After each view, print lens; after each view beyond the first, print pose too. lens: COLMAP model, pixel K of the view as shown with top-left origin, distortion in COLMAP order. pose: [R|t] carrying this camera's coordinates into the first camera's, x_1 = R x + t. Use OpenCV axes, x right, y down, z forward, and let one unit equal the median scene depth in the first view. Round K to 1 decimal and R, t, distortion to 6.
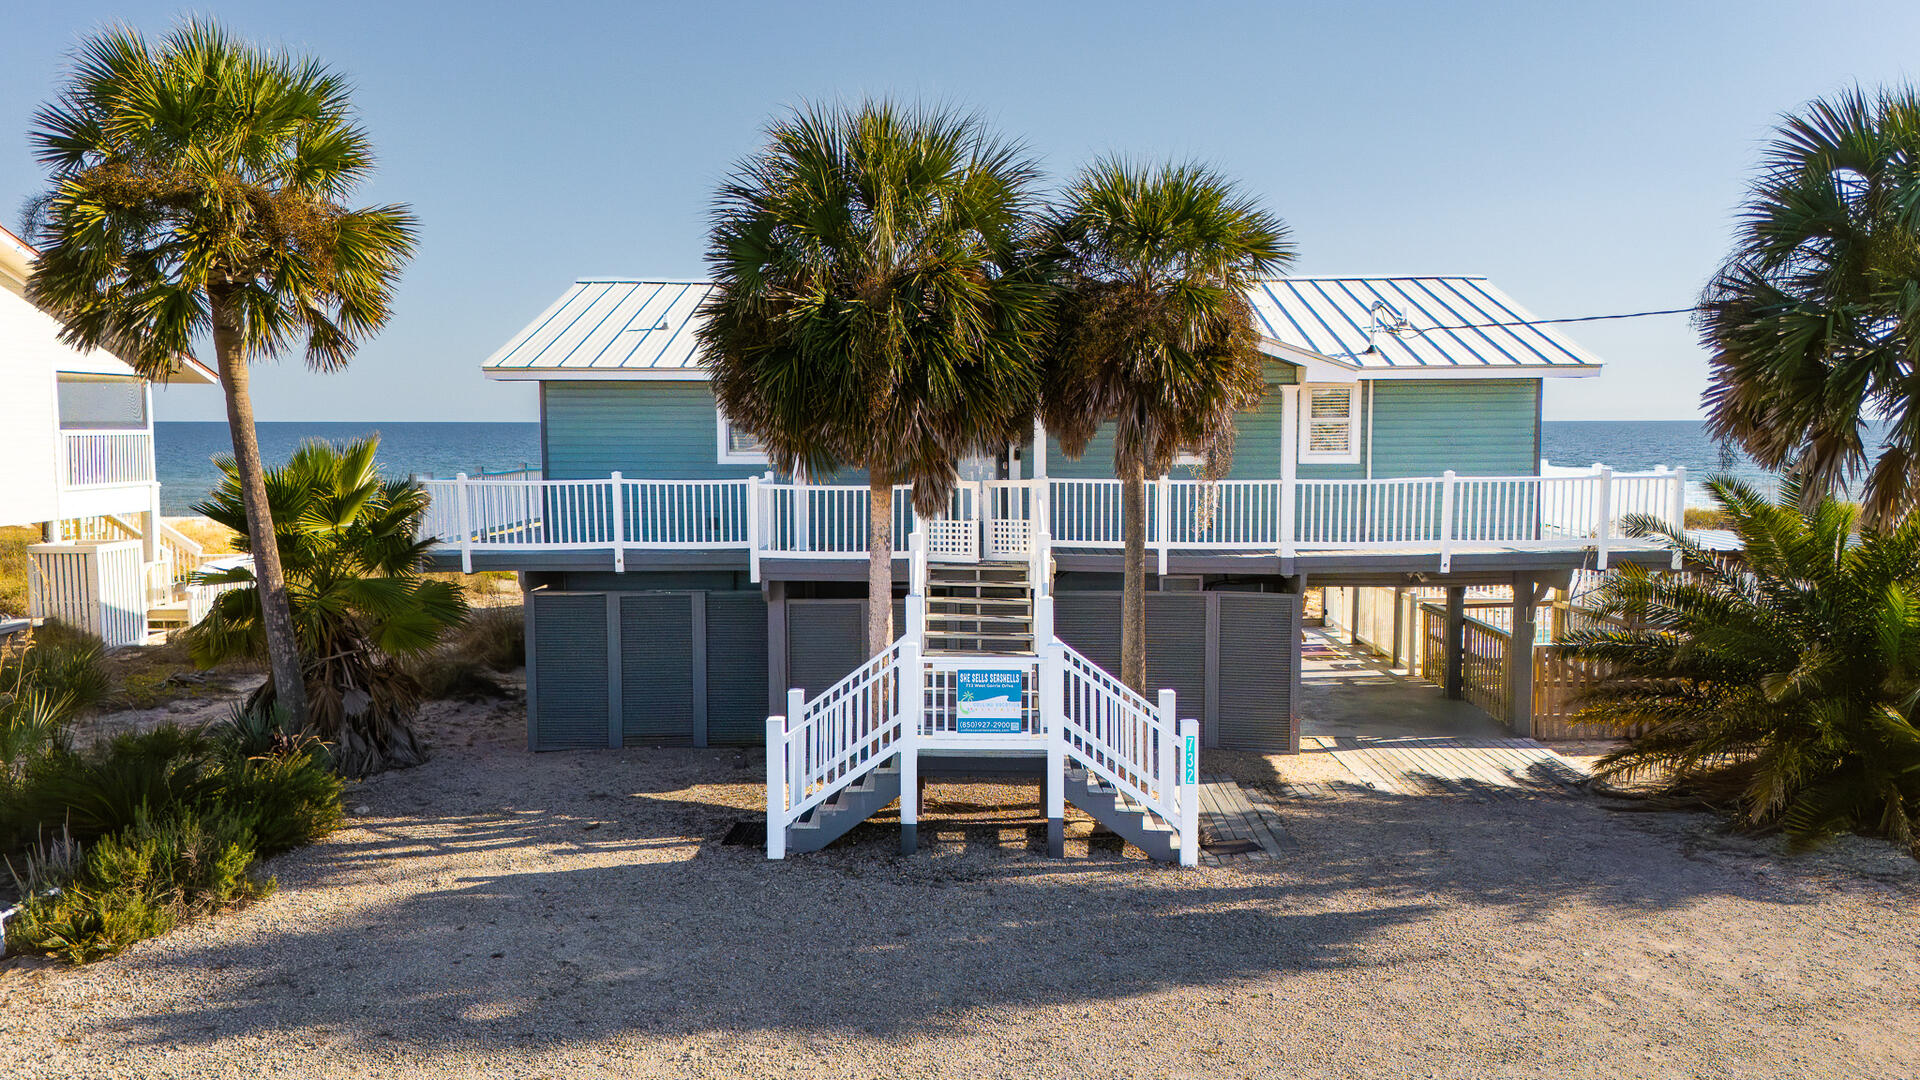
lens RADIAL K [[1414.6, 0, 948.4], [0, 1414.6, 535.6], [0, 0, 1]] dist [0.069763, -0.057953]
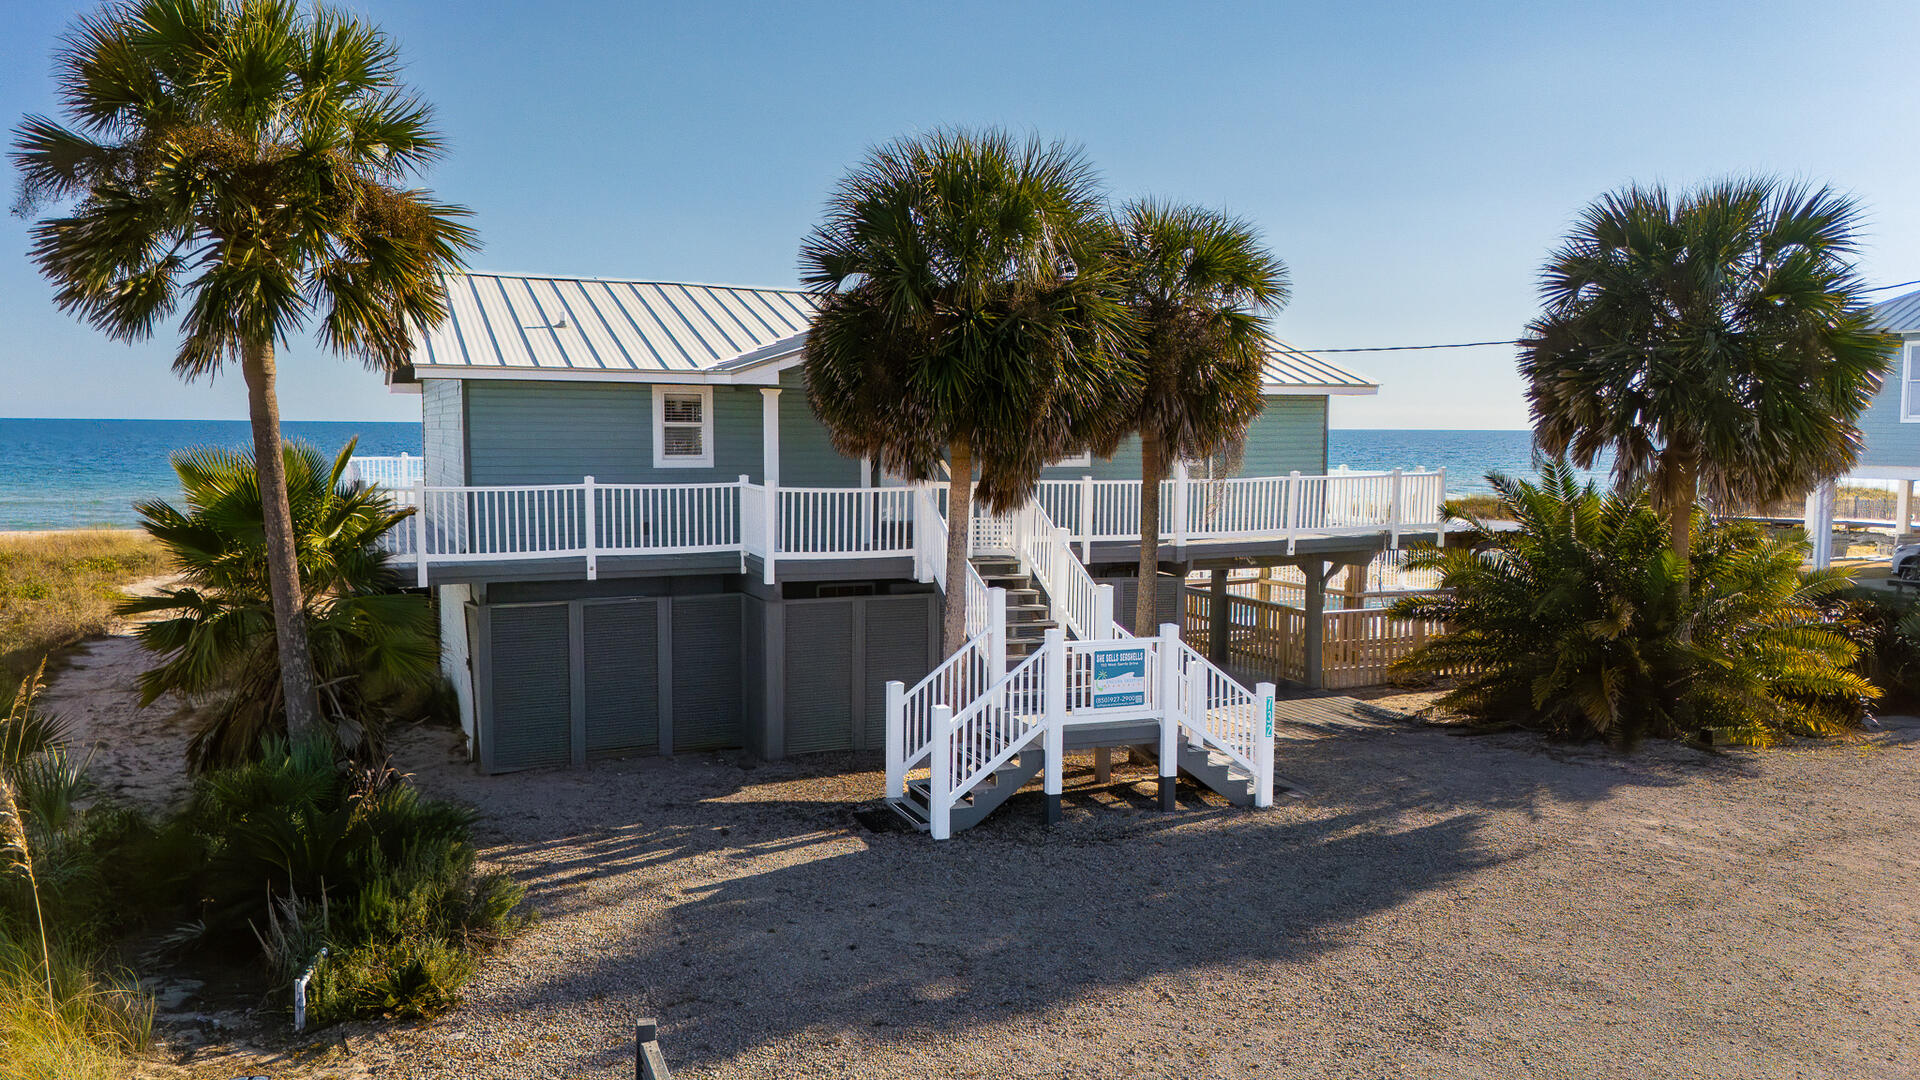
lens RADIAL K [[1414.6, 0, 884.4], [0, 1414.6, 533.9], [0, 0, 1]] dist [0.069763, -0.057953]
pose [[0.915333, -0.023111, 0.402033, -0.548737], [0.024772, 0.999693, 0.001069, -0.002295], [-0.401934, 0.008981, 0.915624, 0.044081]]
